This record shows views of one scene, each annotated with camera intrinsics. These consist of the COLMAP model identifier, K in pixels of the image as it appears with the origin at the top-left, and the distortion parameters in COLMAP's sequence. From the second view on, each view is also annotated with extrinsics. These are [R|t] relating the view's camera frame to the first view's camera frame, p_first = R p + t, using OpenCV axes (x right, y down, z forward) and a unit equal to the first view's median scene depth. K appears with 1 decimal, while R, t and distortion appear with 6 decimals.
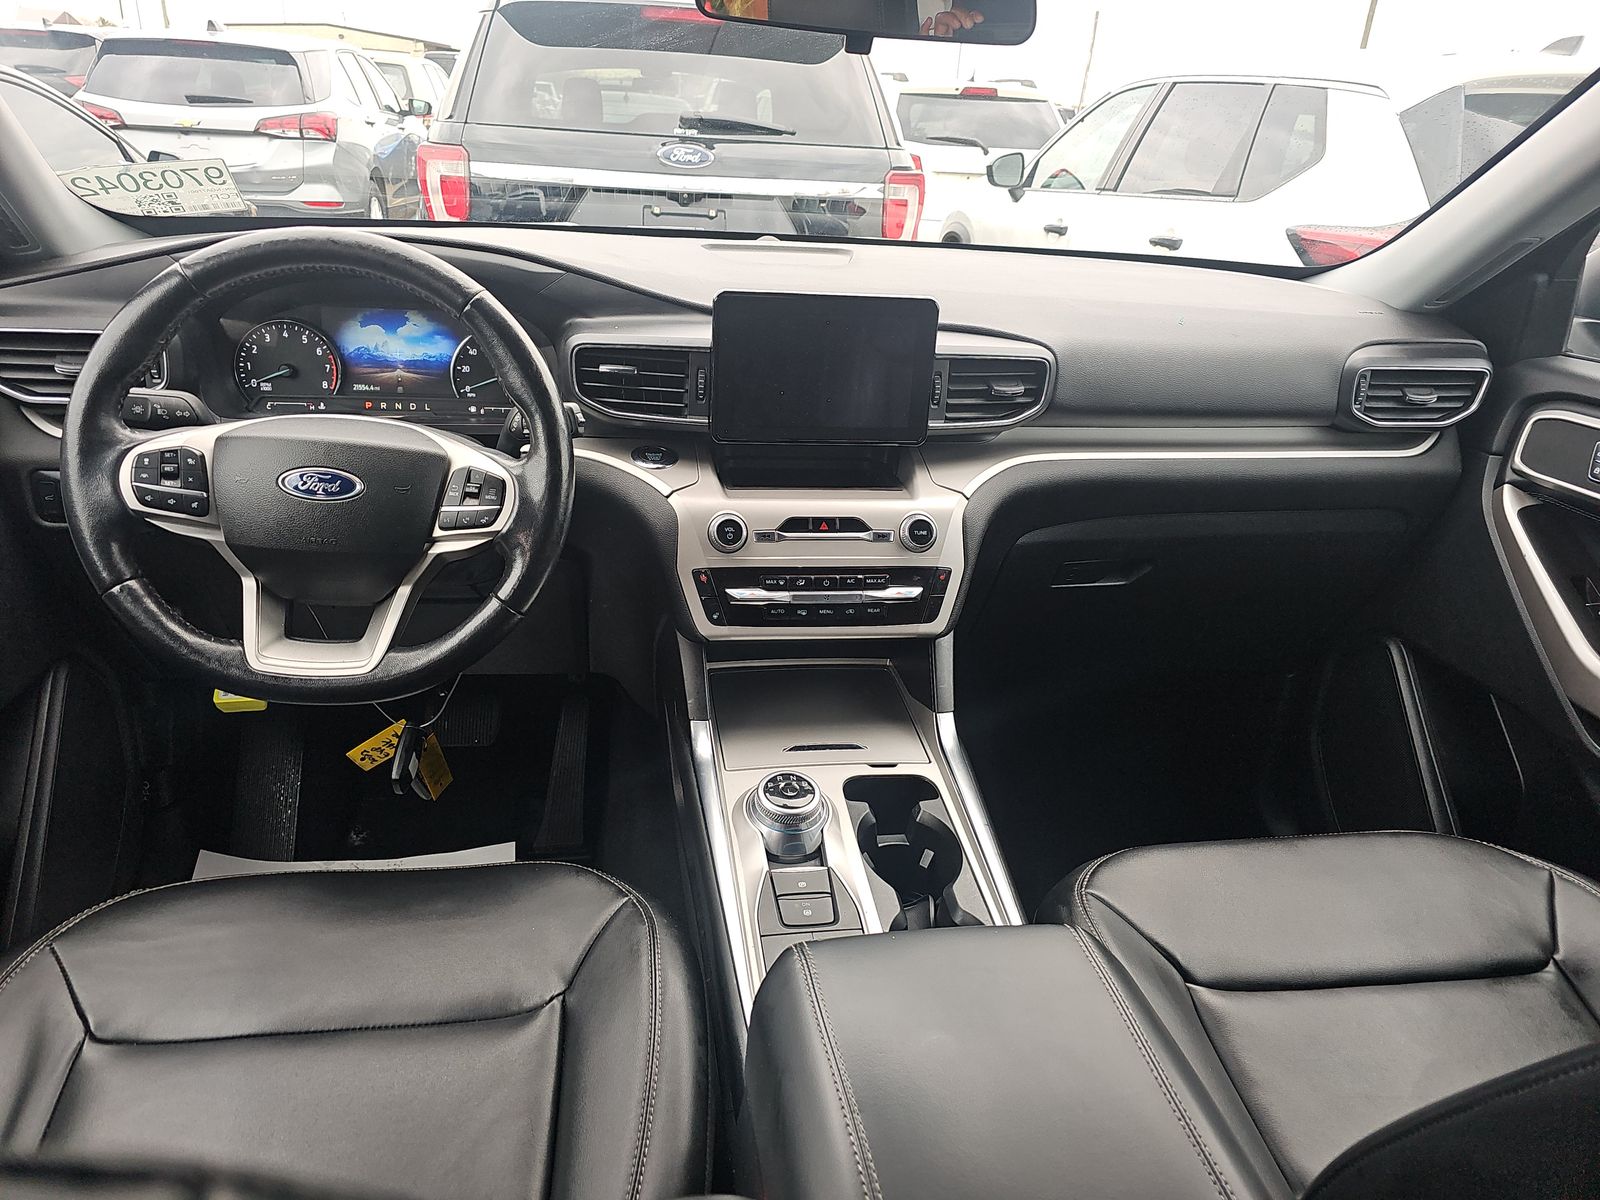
lens RADIAL K [[1067.4, 0, 800.0], [0, 1067.4, 600.0], [0, 0, 1]] dist [0.033109, -0.029197]
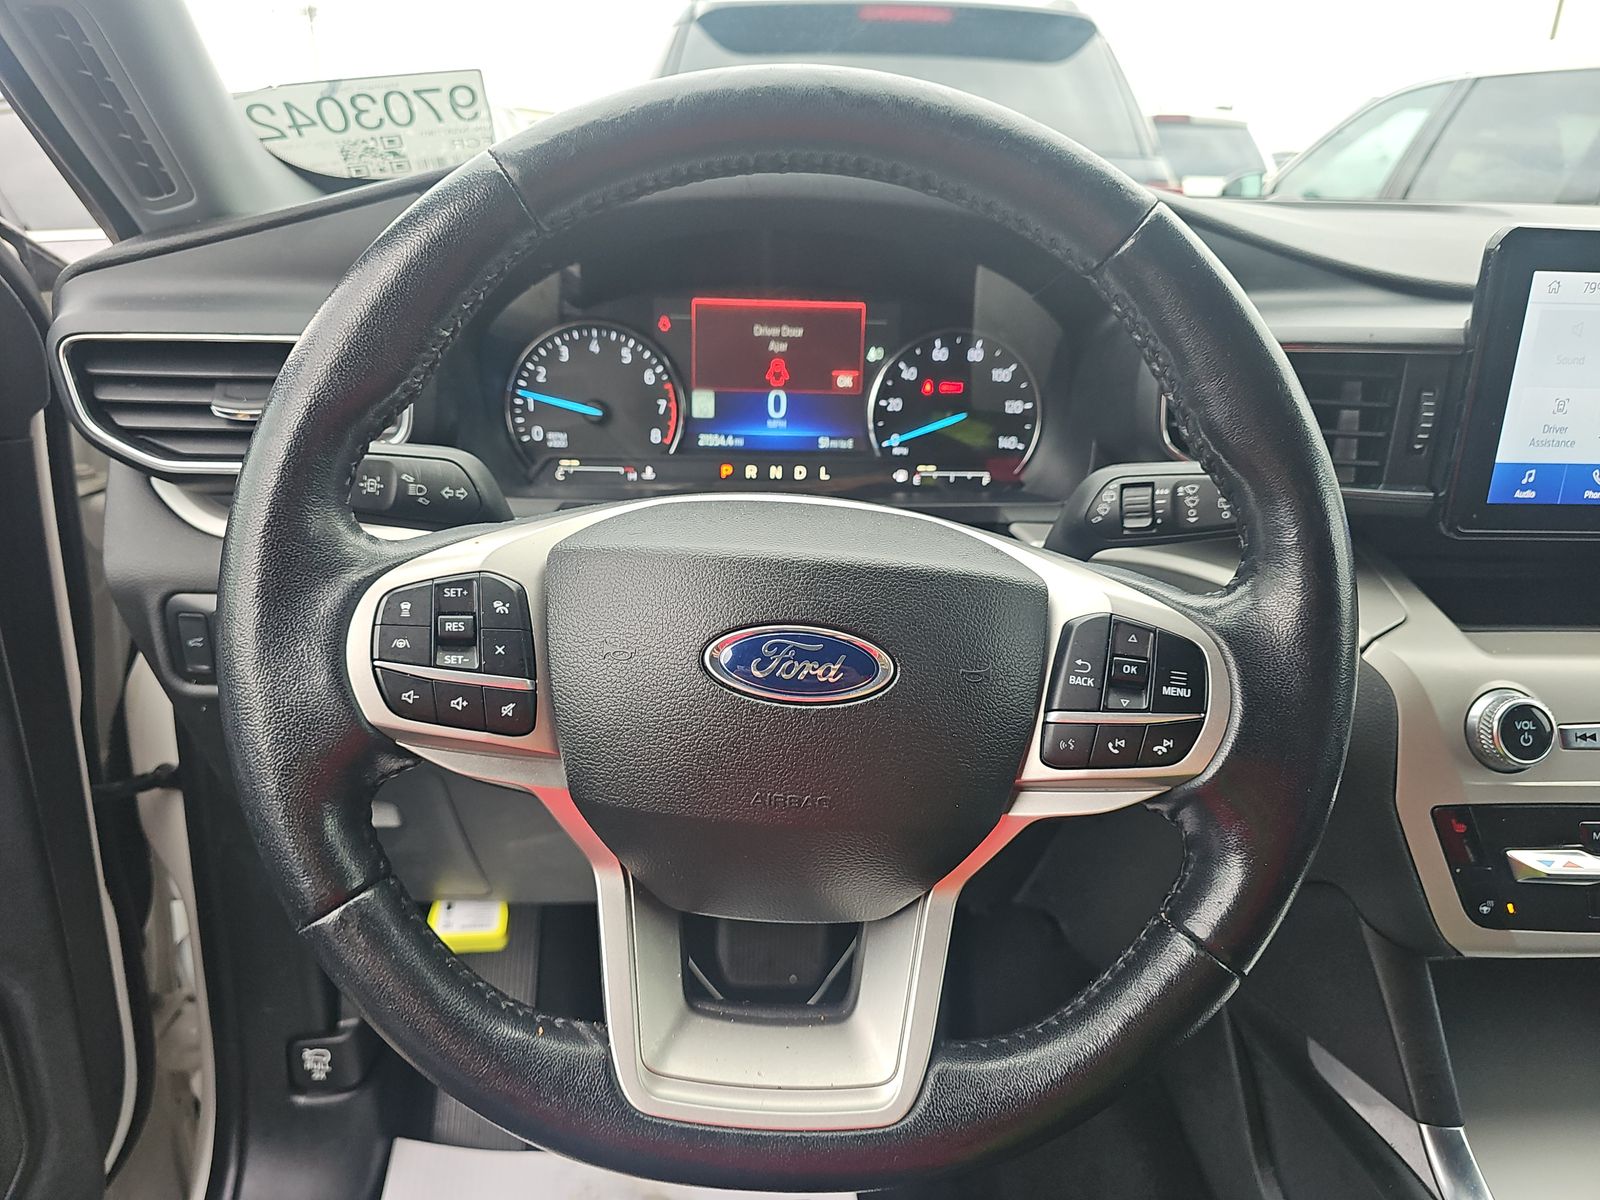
lens RADIAL K [[1087.5, 0, 796.9], [0, 1087.5, 630.0], [0, 0, 1]] dist [0.003651, -0.001903]
pose [[0.994039, 0.010802, -0.108489, -0.382063], [-0.013974, 0.999496, -0.028520, -0.103802], [0.108127, 0.029866, 0.993688, 0.553848]]
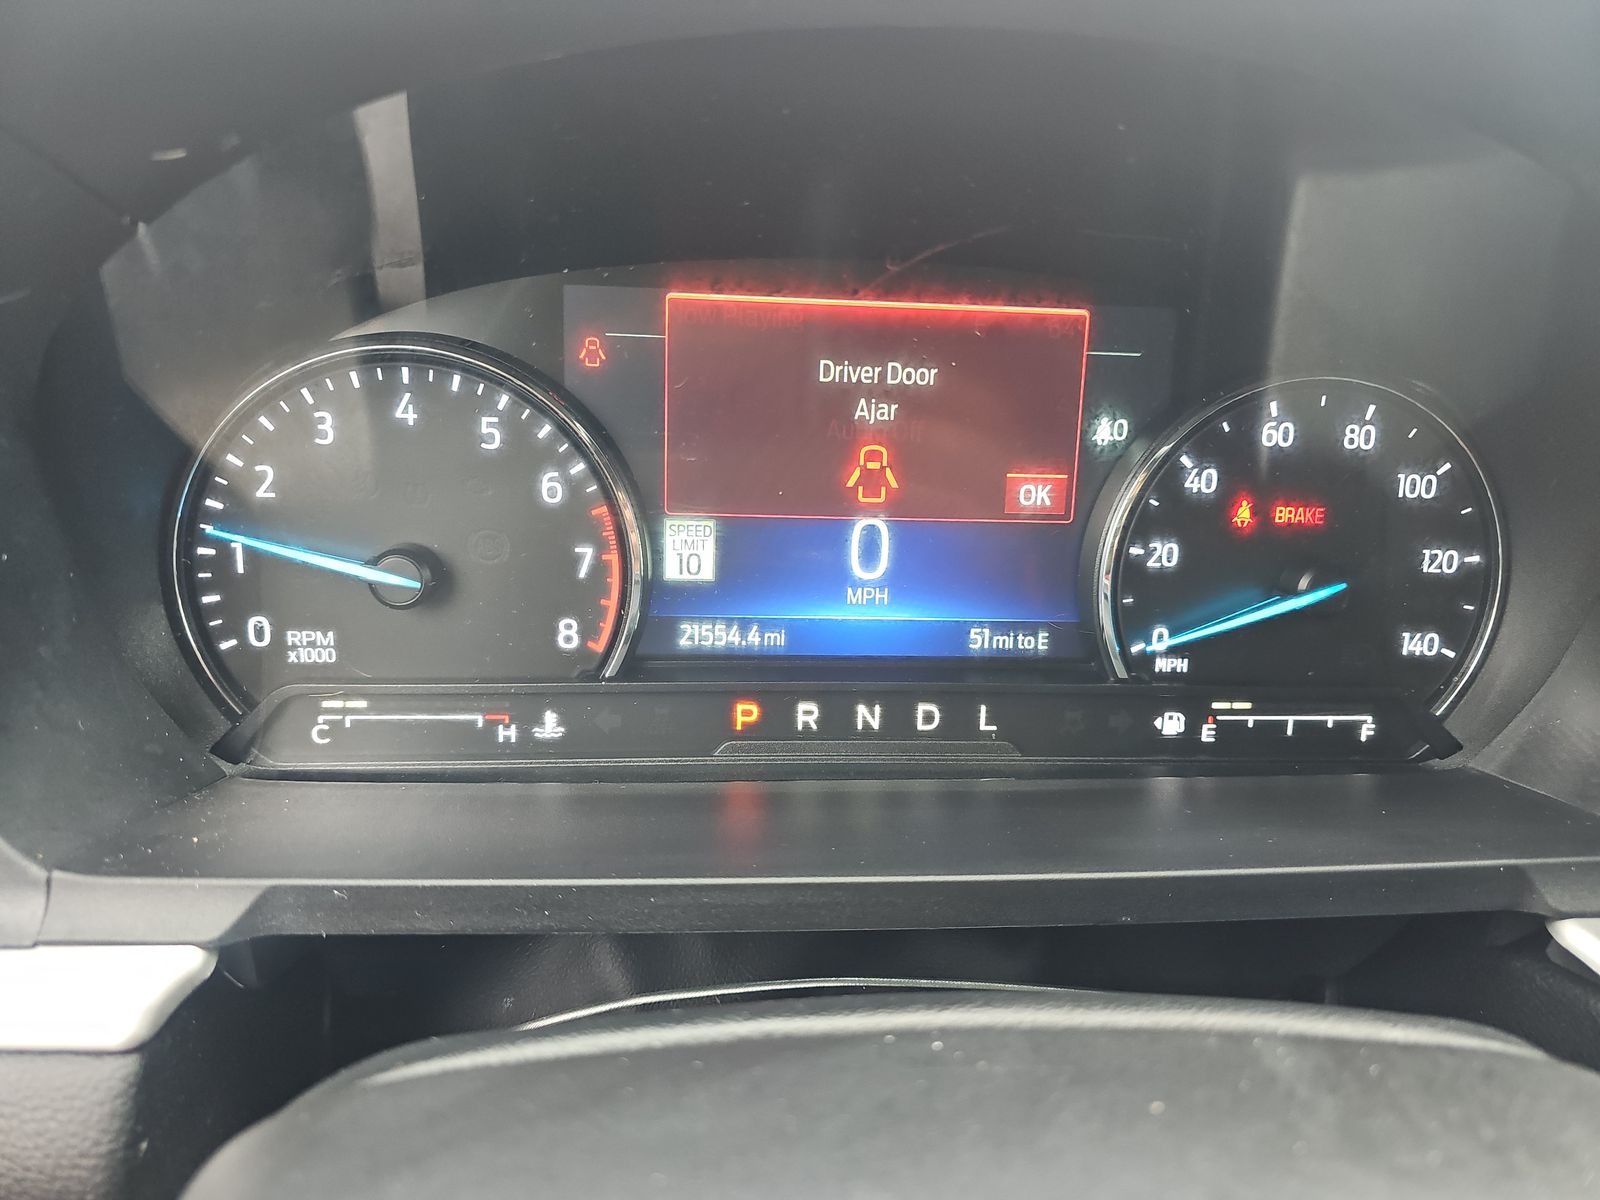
lens RADIAL K [[1052.4, 0, 800.0], [0, 1052.4, 600.0], [0, 0, 1]] dist [-0.033670, -0.001994]
pose [[0.997499, 0.005676, -0.070451, -0.475276], [-0.011630, 0.996364, -0.084396, -0.237939], [0.069716, 0.085004, 0.993939, 0.988044]]
